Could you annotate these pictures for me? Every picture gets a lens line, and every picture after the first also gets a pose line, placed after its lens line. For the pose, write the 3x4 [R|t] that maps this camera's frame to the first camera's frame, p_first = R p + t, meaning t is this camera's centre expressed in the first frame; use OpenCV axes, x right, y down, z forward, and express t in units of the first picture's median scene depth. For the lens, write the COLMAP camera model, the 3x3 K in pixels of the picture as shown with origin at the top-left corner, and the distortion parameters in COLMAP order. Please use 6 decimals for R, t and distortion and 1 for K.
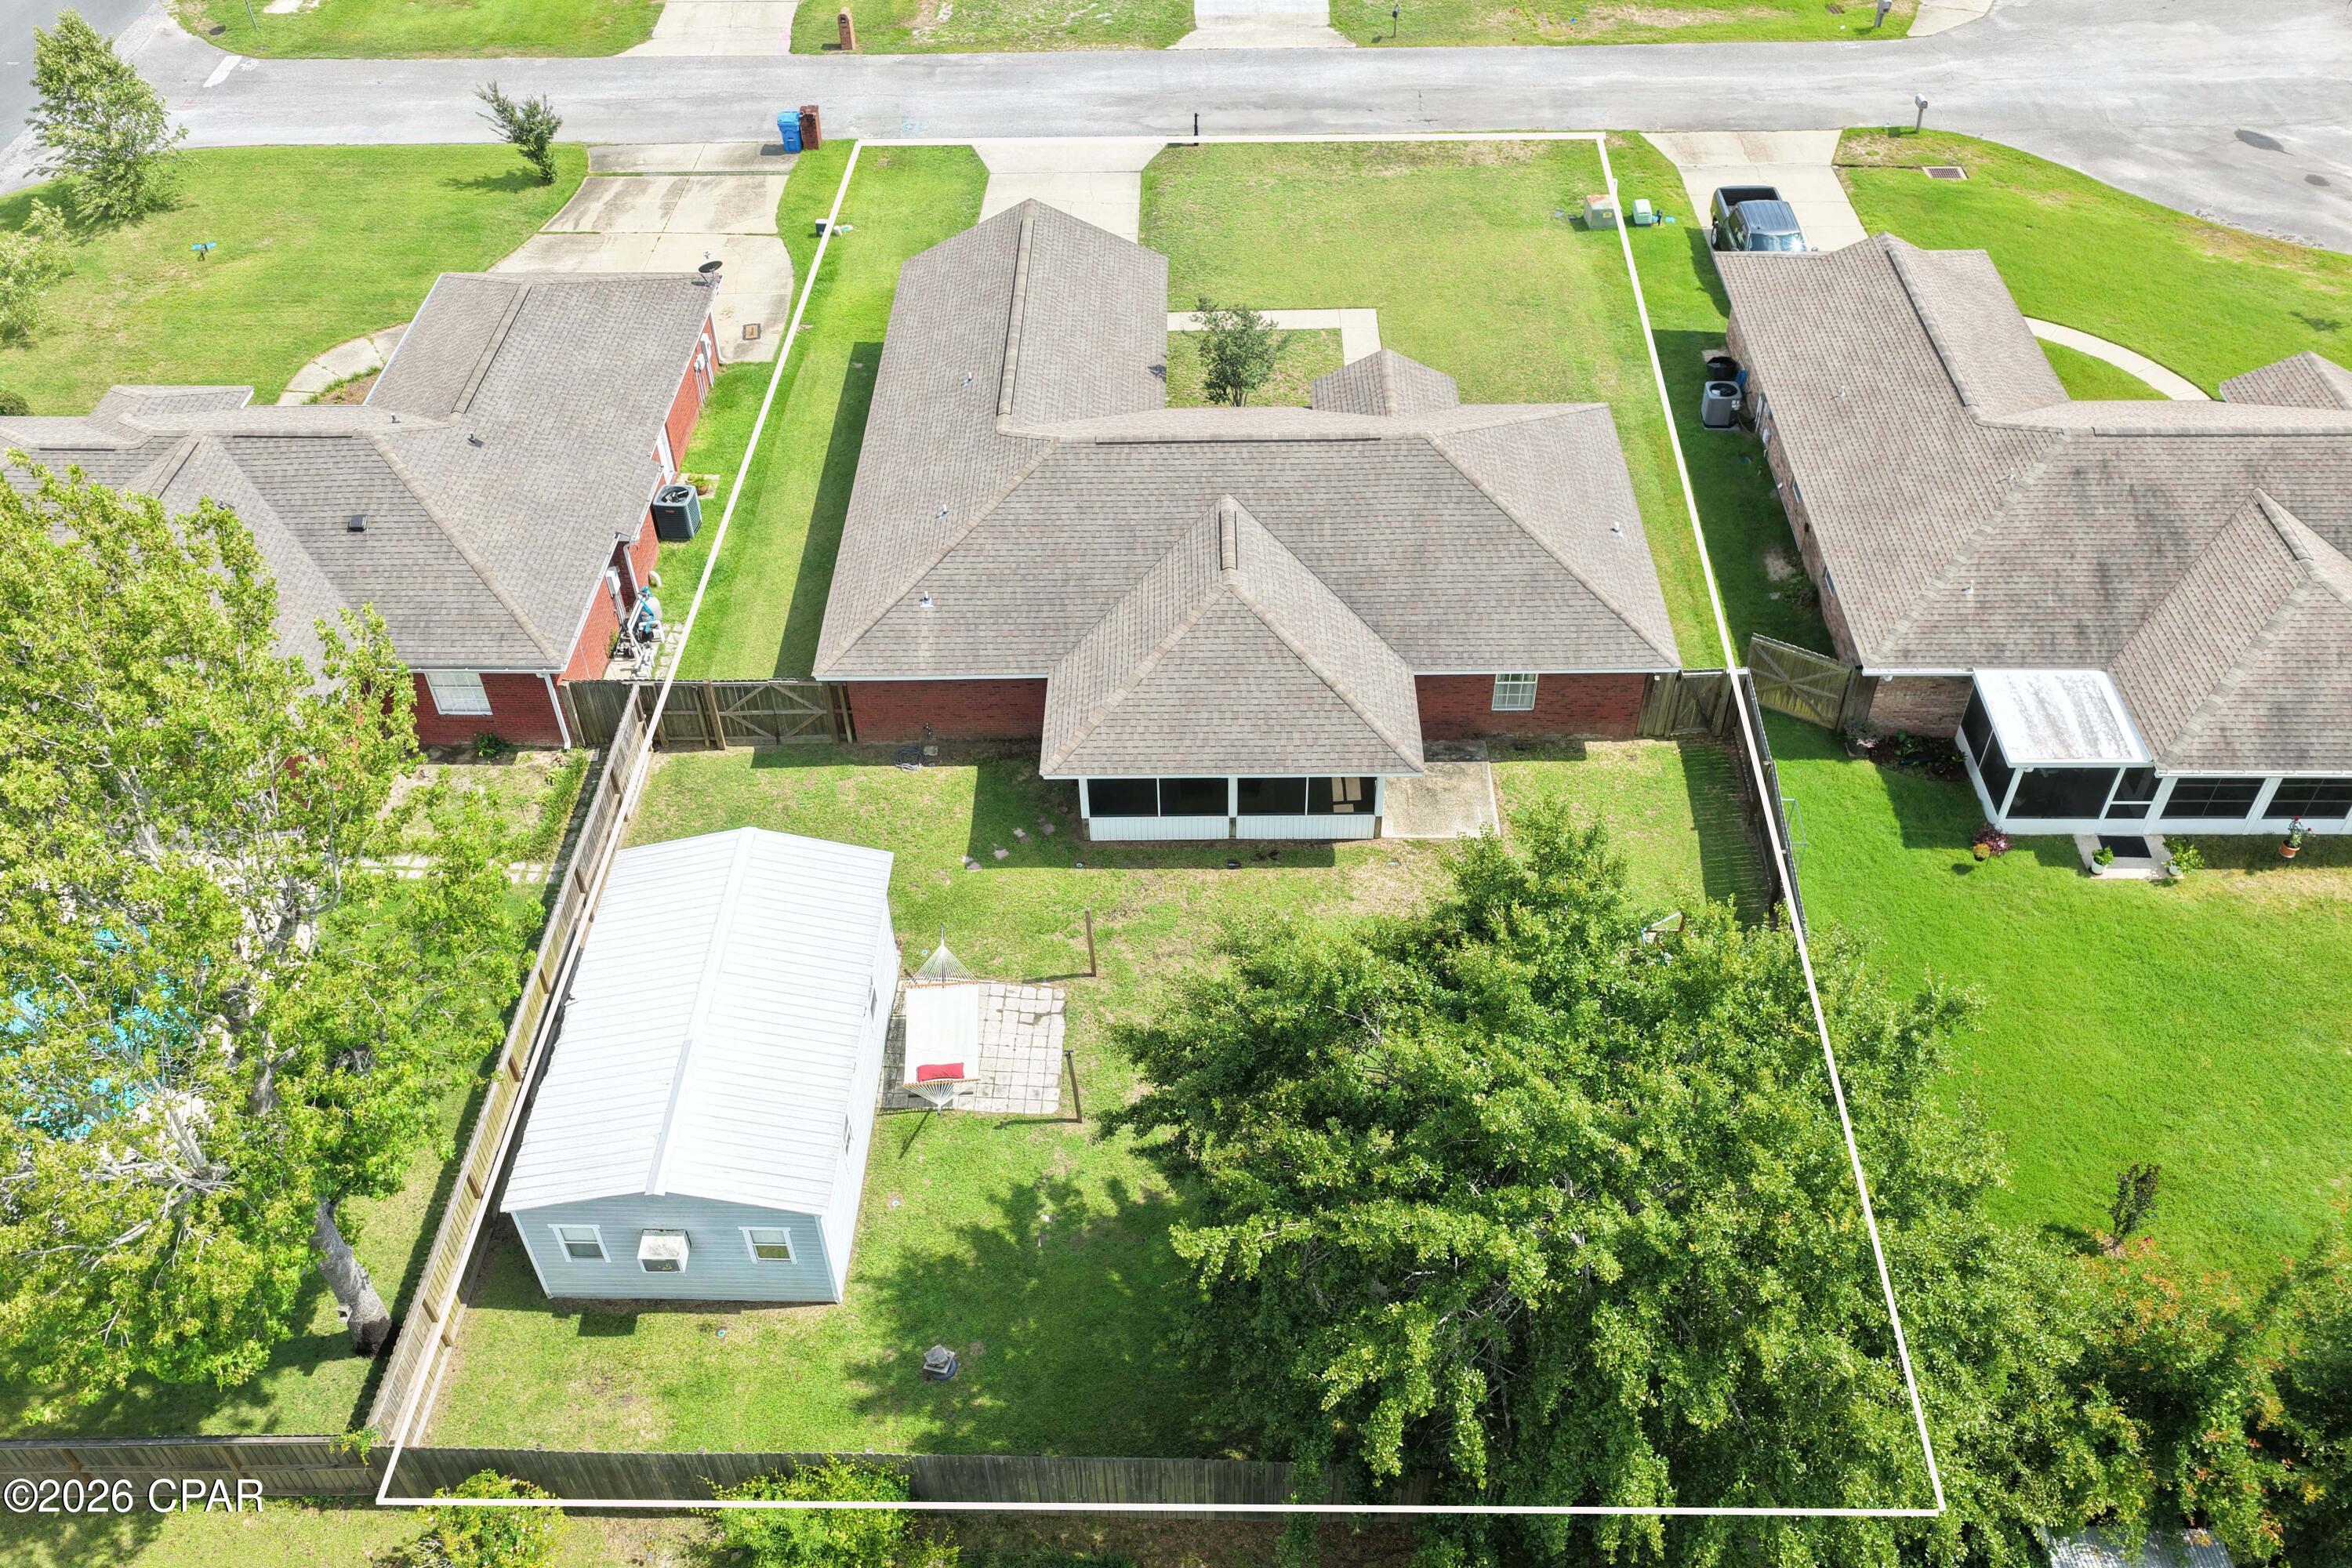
lens RADIAL K [[1948.7, 0, 1183.2], [0, 1948.7, 792.1], [0, 0, 1]] dist [0.000634, 0.017965]
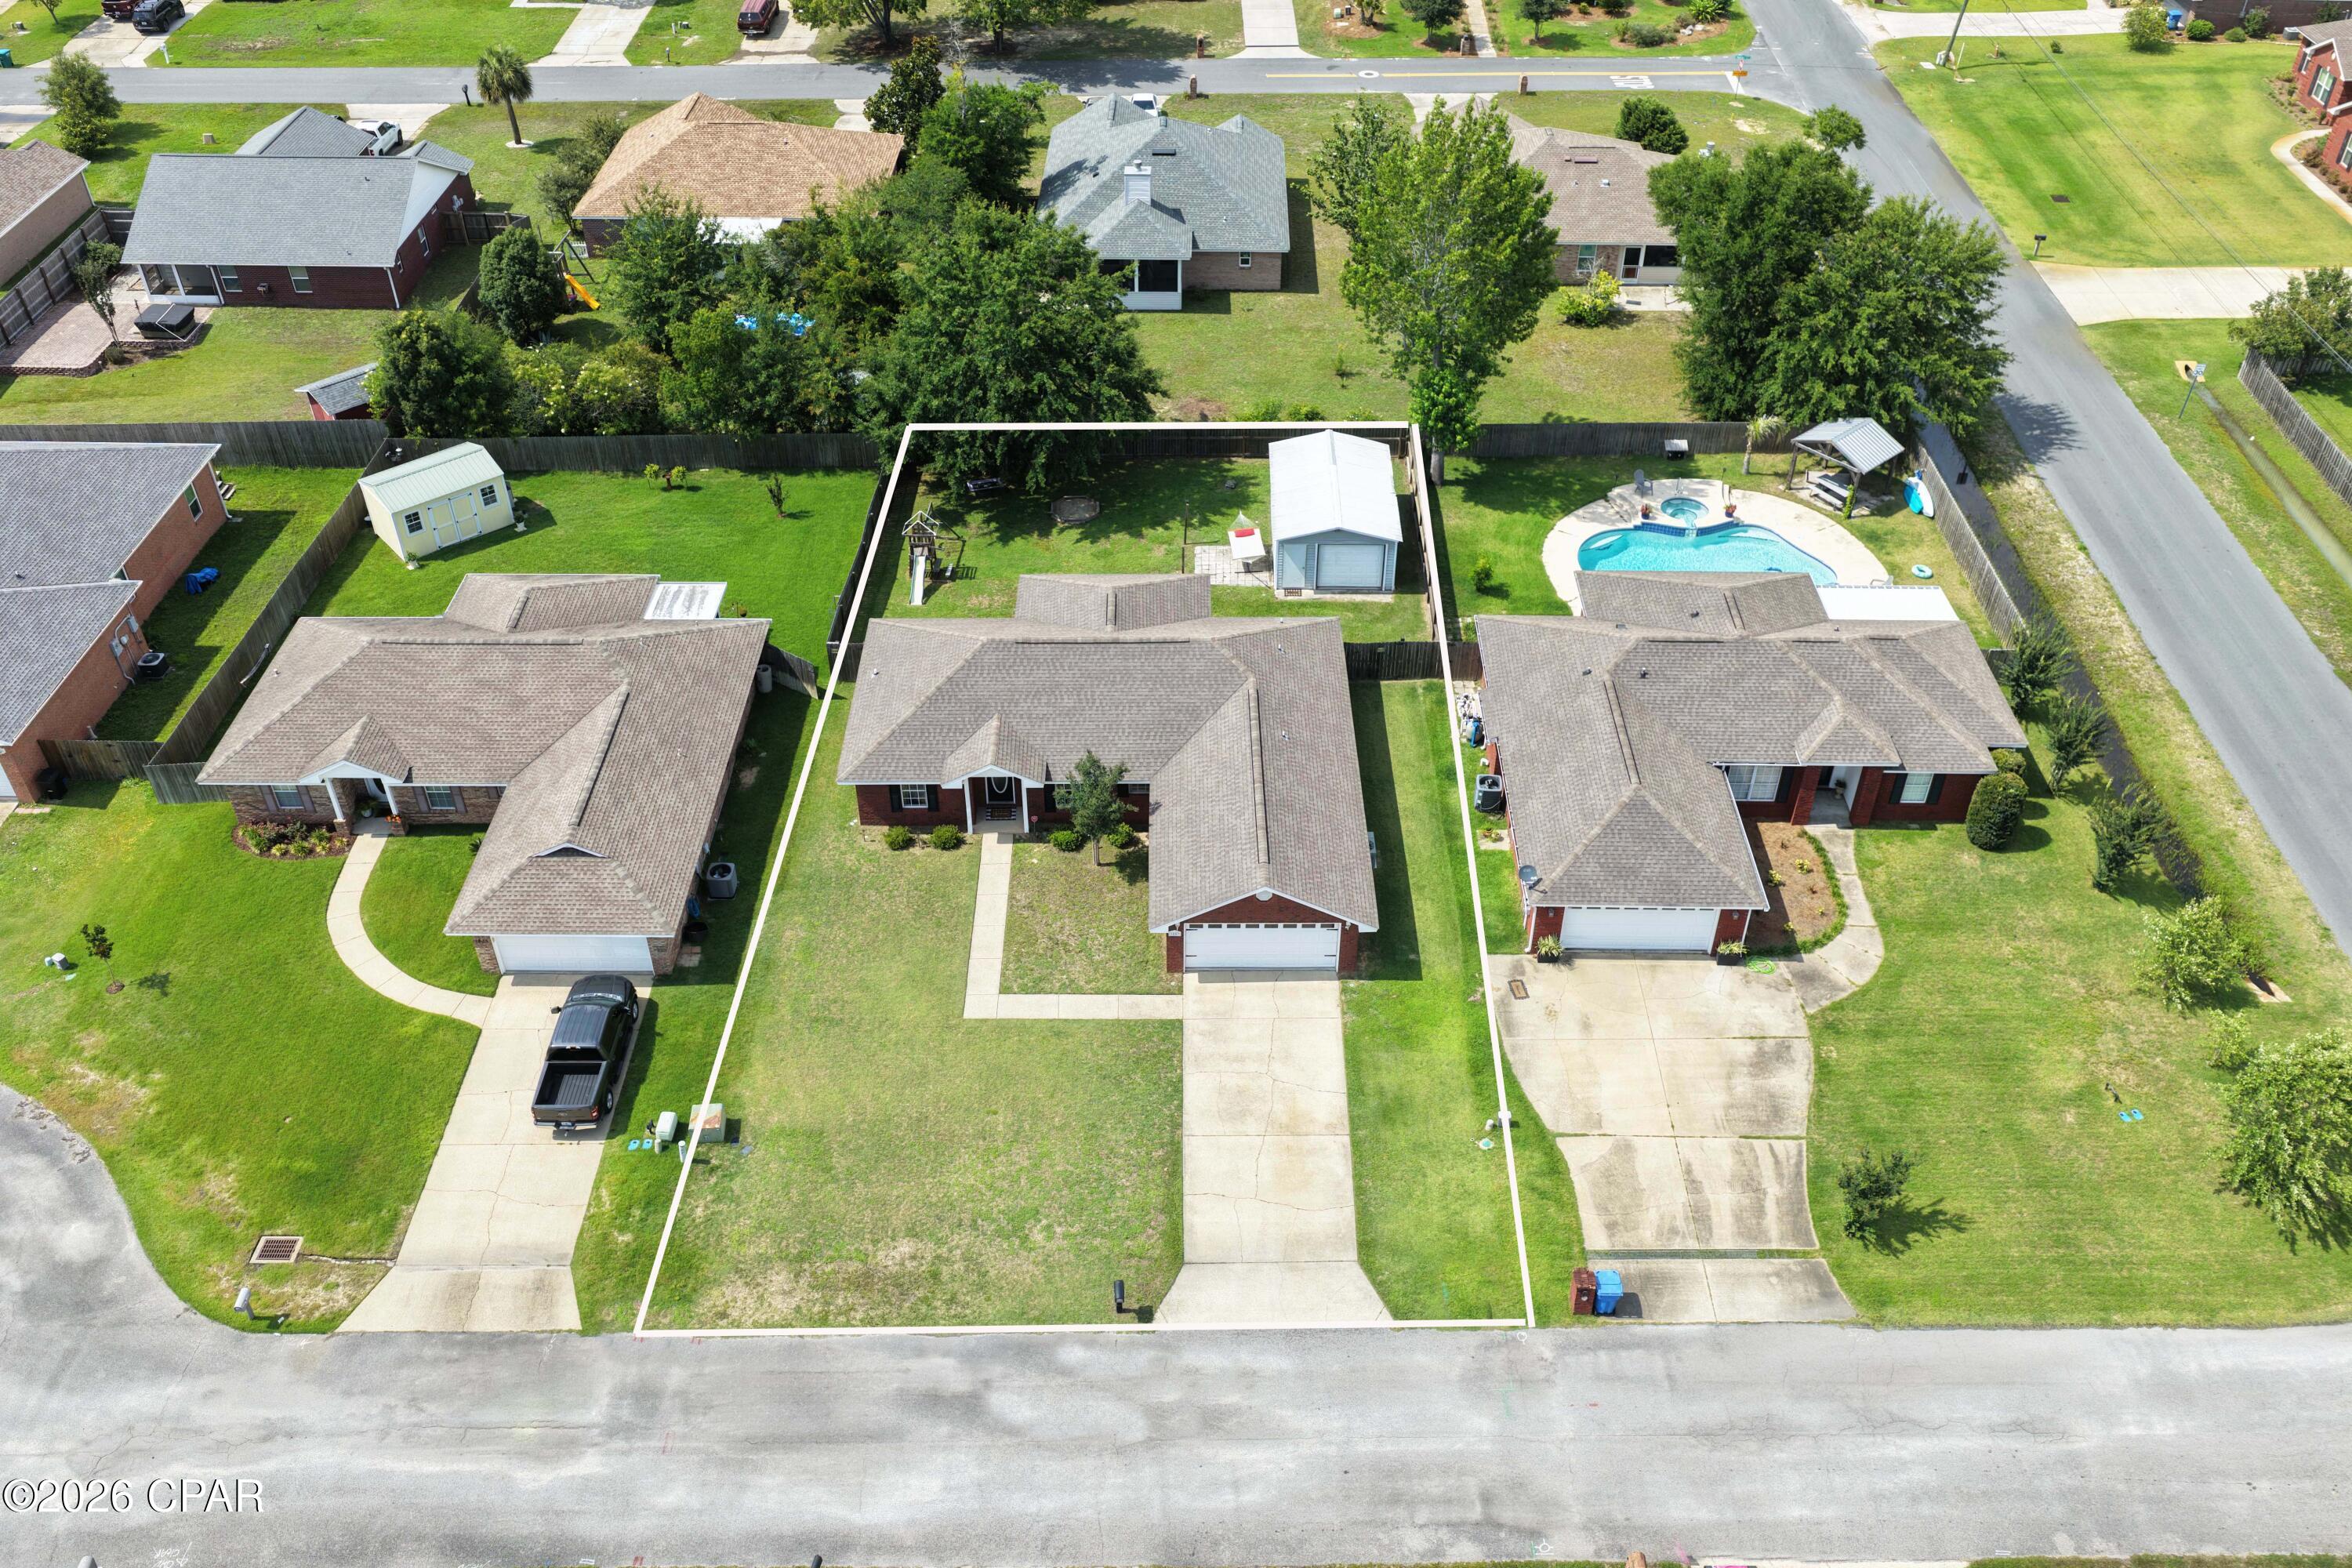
lens RADIAL K [[1955.1, 0, 1180.4], [0, 1955.1, 787.6], [0, 0, 1]] dist [0.000012, 0.010418]
pose [[-0.999820, 0.018916, -0.001624, -0.024114], [0.000888, 0.132045, 0.991243, -1.294526], [0.018964, 0.991063, -0.132038, 0.968390]]
